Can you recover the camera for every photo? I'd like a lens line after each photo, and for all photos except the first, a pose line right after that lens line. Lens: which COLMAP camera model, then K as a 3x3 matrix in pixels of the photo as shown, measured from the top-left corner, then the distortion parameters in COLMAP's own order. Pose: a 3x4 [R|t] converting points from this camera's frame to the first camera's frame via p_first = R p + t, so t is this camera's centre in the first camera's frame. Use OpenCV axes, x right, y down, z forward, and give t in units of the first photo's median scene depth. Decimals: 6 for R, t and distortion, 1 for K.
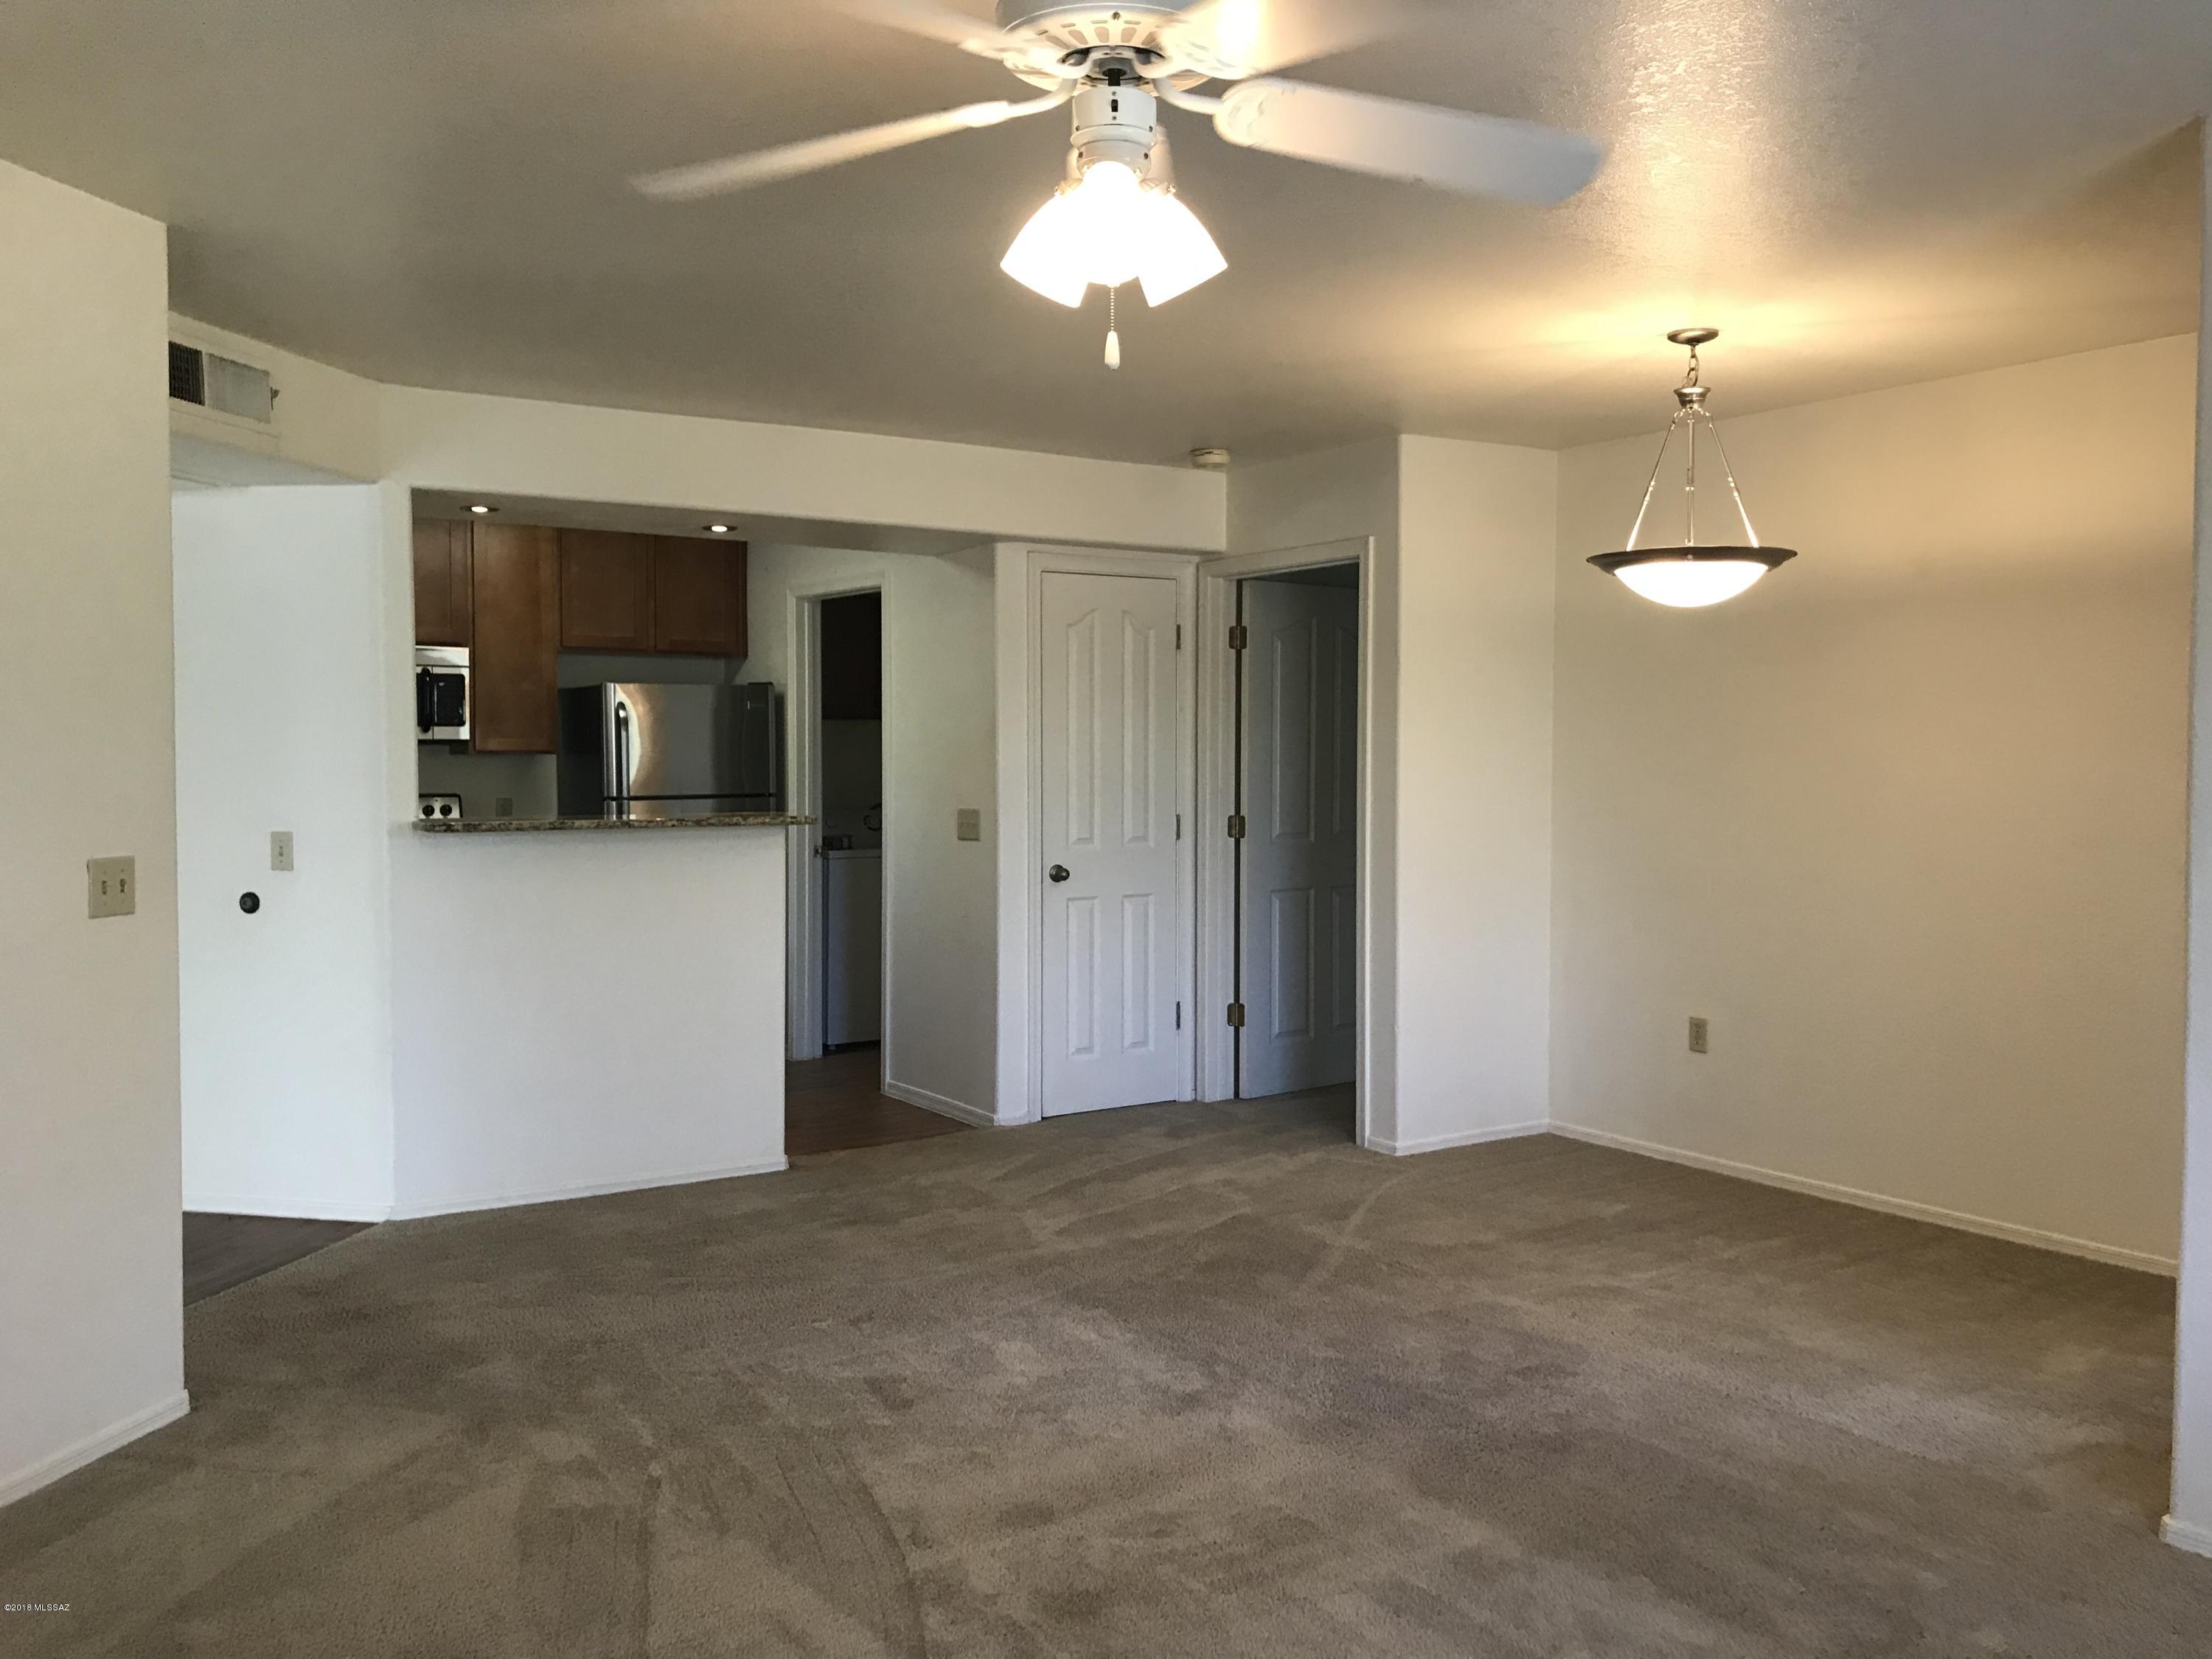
lens RADIAL K [[1819.1, 0, 1106.0], [0, 1819.1, 829.5], [0, 0, 1]] dist [0.091509, -0.164361]
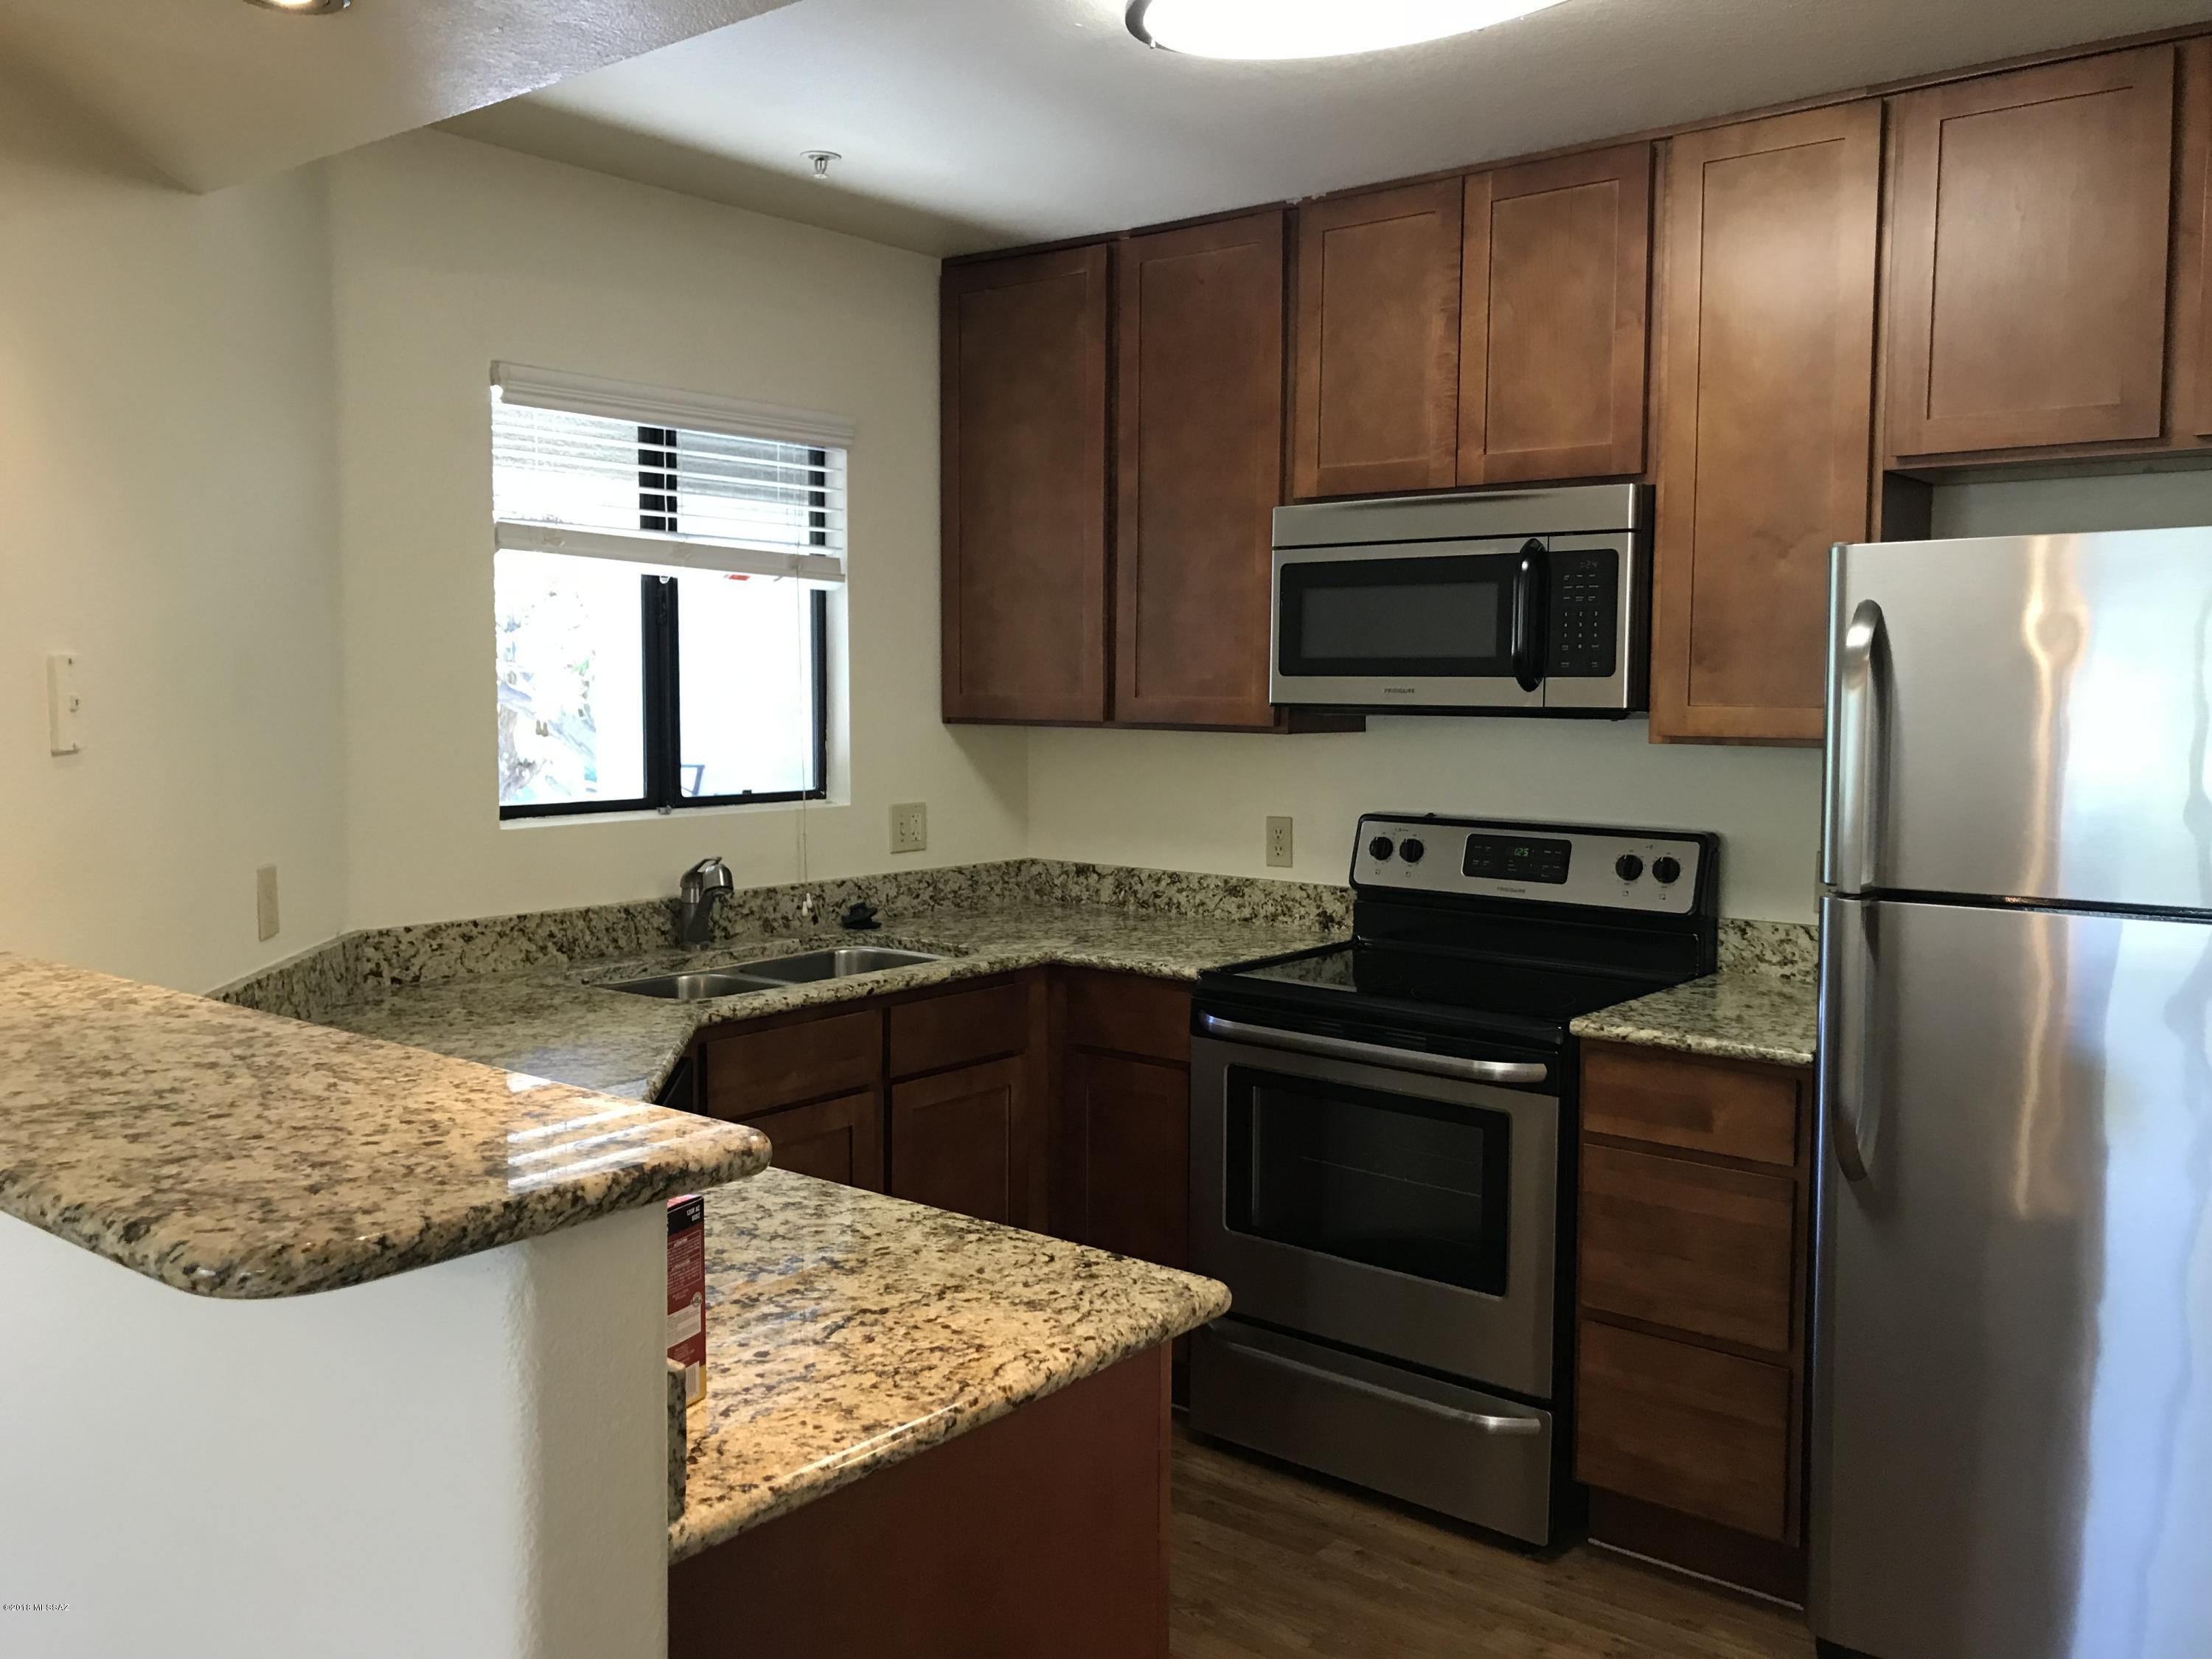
lens RADIAL K [[1819.1, 0, 1106.0], [0, 1819.1, 829.5], [0, 0, 1]] dist [0.091509, -0.164361]
pose [[0.306463, 0.076836, -0.948777, 0.009891], [-0.051219, 0.996624, 0.064166, -0.049495], [0.950504, 0.028931, 0.309363, 0.891579]]
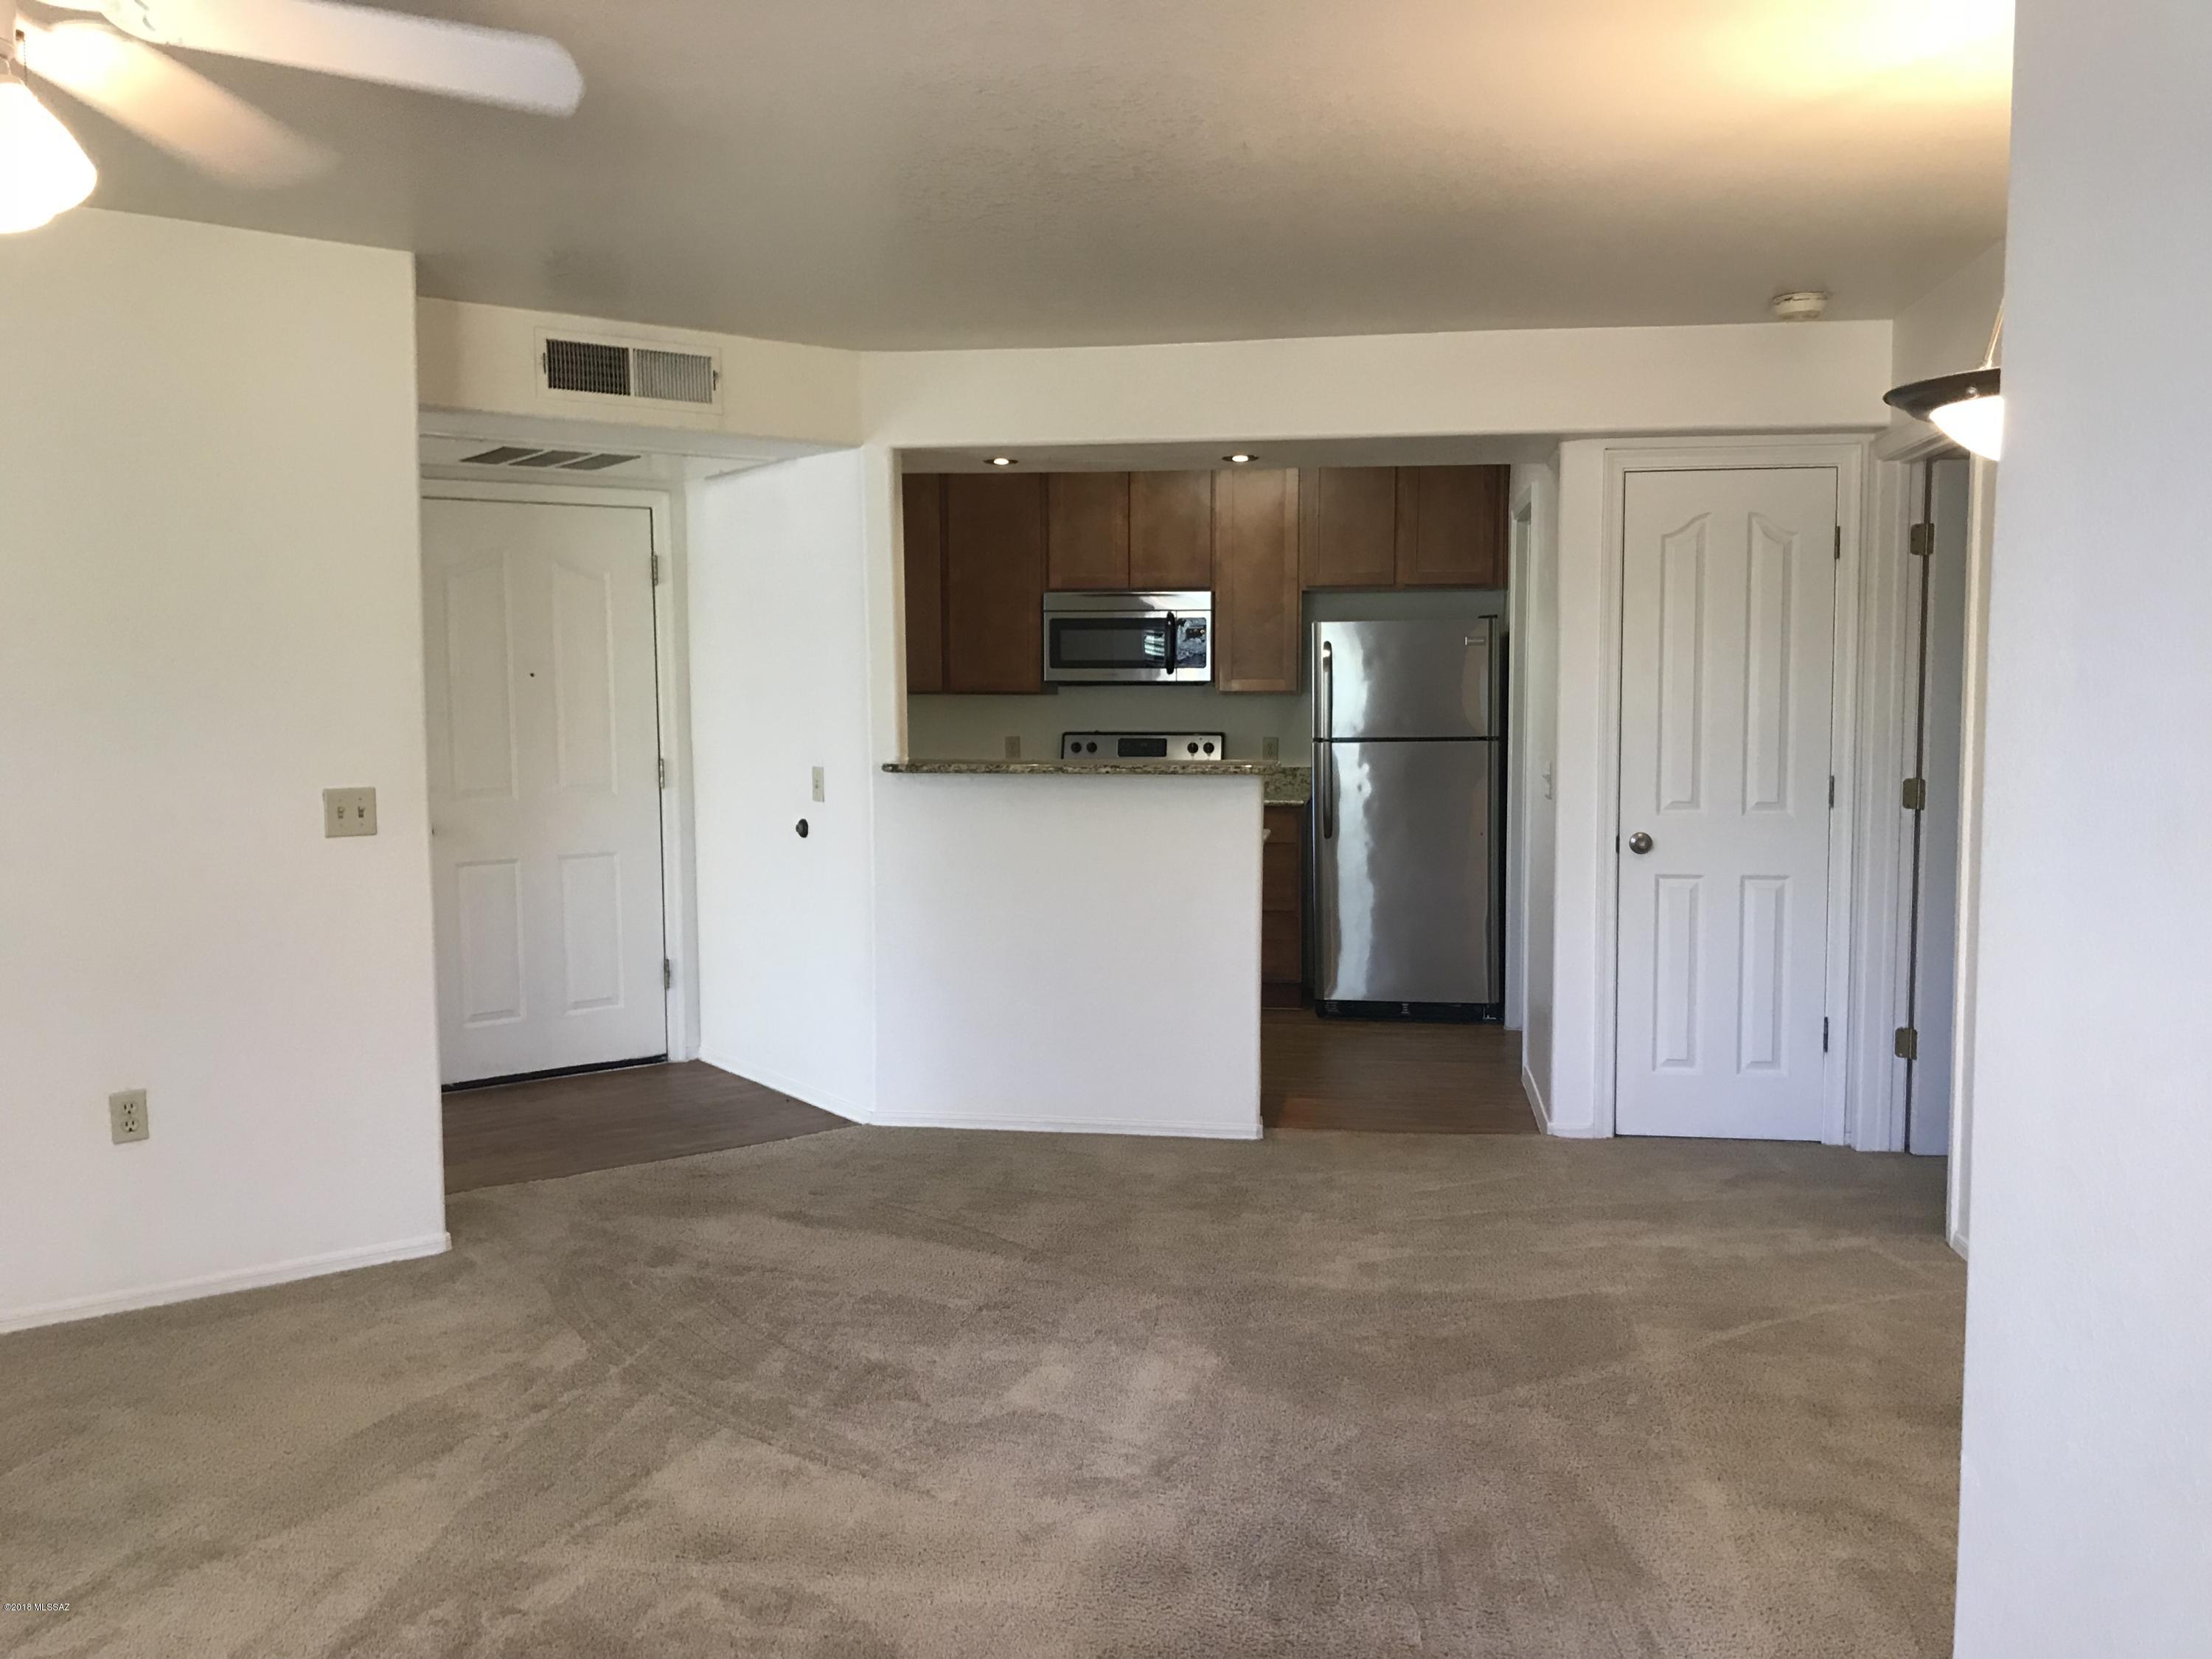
lens RADIAL K [[1819.1, 0, 1106.0], [0, 1819.1, 829.5], [0, 0, 1]] dist [0.091509, -0.164361]
pose [[0.747310, 0.051335, -0.662489, 0.341367], [-0.026337, 0.998516, 0.047664, -0.014806], [0.663953, -0.018172, 0.747554, 0.225148]]
